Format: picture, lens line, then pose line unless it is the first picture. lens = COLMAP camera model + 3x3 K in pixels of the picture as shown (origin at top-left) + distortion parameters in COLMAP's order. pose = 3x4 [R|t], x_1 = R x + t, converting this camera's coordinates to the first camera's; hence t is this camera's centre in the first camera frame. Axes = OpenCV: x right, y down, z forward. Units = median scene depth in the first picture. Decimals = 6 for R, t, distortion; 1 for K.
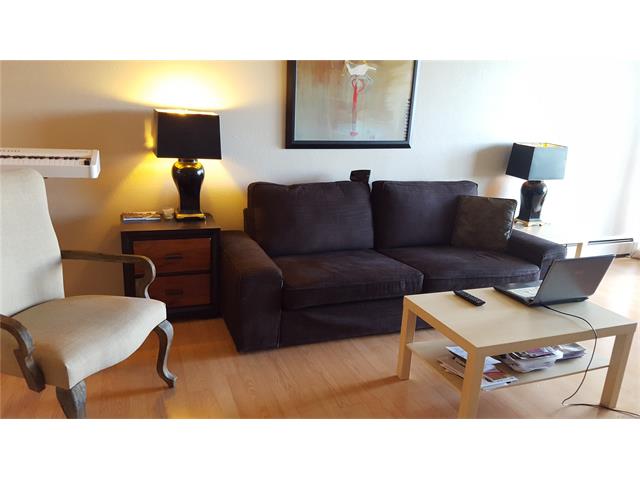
lens RADIAL K [[462.1, 0, 310.8], [0, 462.1, 239.4], [0, 0, 1]] dist [0.100463, -0.196011]
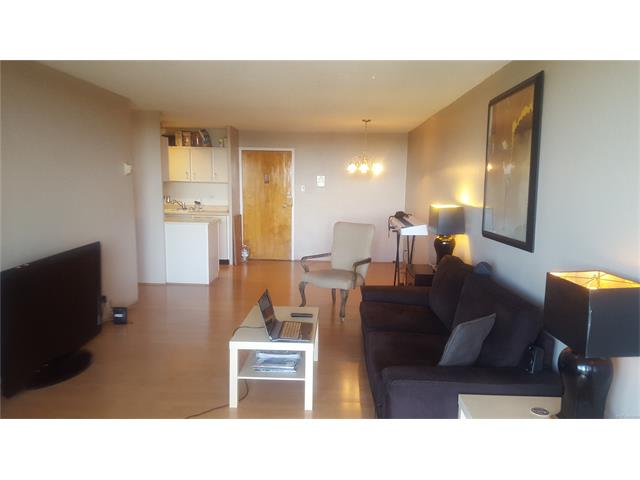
lens RADIAL K [[462.1, 0, 310.8], [0, 462.1, 239.4], [0, 0, 1]] dist [0.100463, -0.196011]
pose [[-0.369259, 0.062181, -0.927244, 1.230253], [-0.288334, 0.940855, 0.177917, -0.274003], [0.883466, 0.333054, -0.329490, 1.003023]]
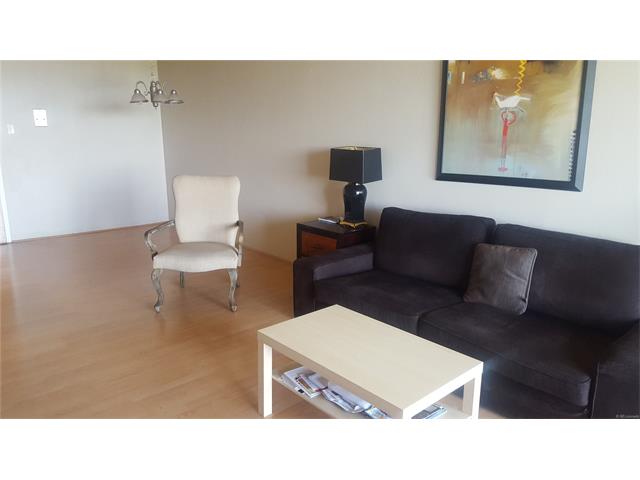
lens RADIAL K [[462.1, 0, 310.8], [0, 462.1, 239.4], [0, 0, 1]] dist [0.100463, -0.196011]
pose [[0.411606, 0.169860, -0.895393, 0.816928], [-0.246621, 0.966581, 0.069995, -0.066104], [0.877359, 0.192012, 0.439741, 0.295251]]
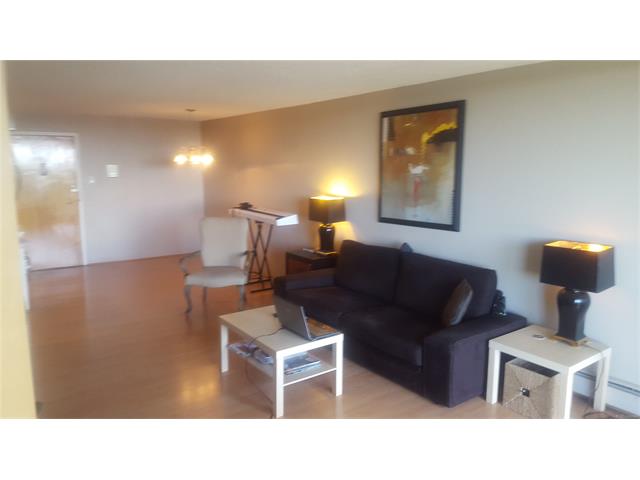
lens RADIAL K [[462.1, 0, 310.8], [0, 462.1, 239.4], [0, 0, 1]] dist [0.100463, -0.196011]
pose [[0.299768, 0.105243, -0.948189, 1.301733], [-0.259095, 0.965522, 0.025255, -0.122361], [0.918155, 0.238101, 0.316700, 0.336870]]
